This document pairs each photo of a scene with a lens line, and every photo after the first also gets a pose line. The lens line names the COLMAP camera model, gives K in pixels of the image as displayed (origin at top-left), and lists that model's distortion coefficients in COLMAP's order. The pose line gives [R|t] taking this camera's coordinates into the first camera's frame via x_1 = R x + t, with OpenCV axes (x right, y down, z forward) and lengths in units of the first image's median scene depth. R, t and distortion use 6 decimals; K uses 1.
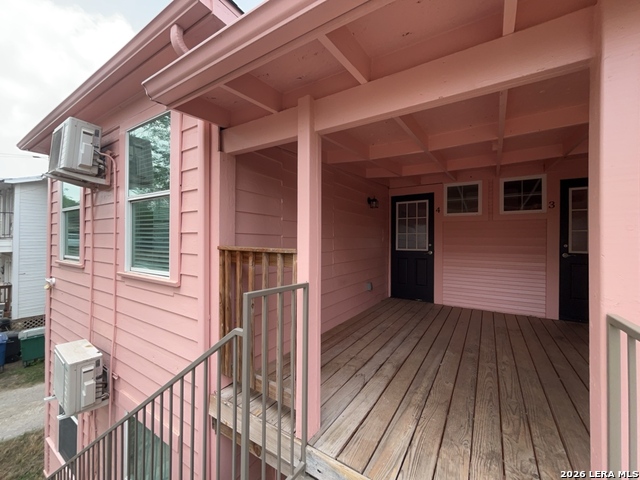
lens RADIAL K [[258.7, 0, 321.0], [0, 258.7, 240.0], [0, 0, 1]] dist [-0.001836, -0.000039]
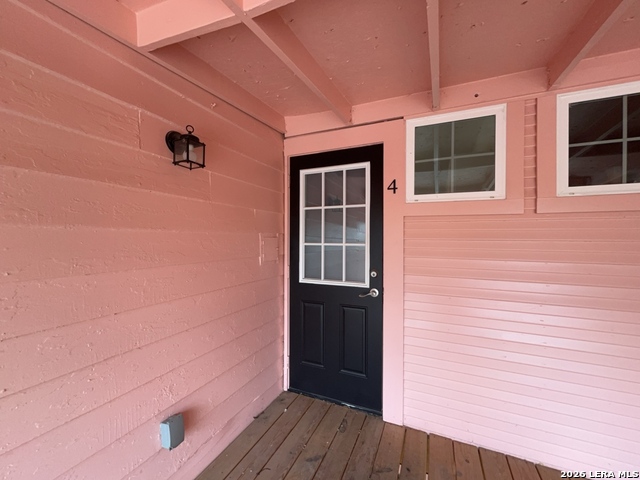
lens RADIAL K [[258.7, 0, 321.1], [0, 258.7, 238.9], [0, 0, 1]] dist [-0.001836, -0.000039]
pose [[0.989045, 0.001196, 0.147608, 0.280909], [-0.001347, 0.999999, 0.000918, -0.035355], [-0.147606, -0.001107, 0.989046, 0.613420]]
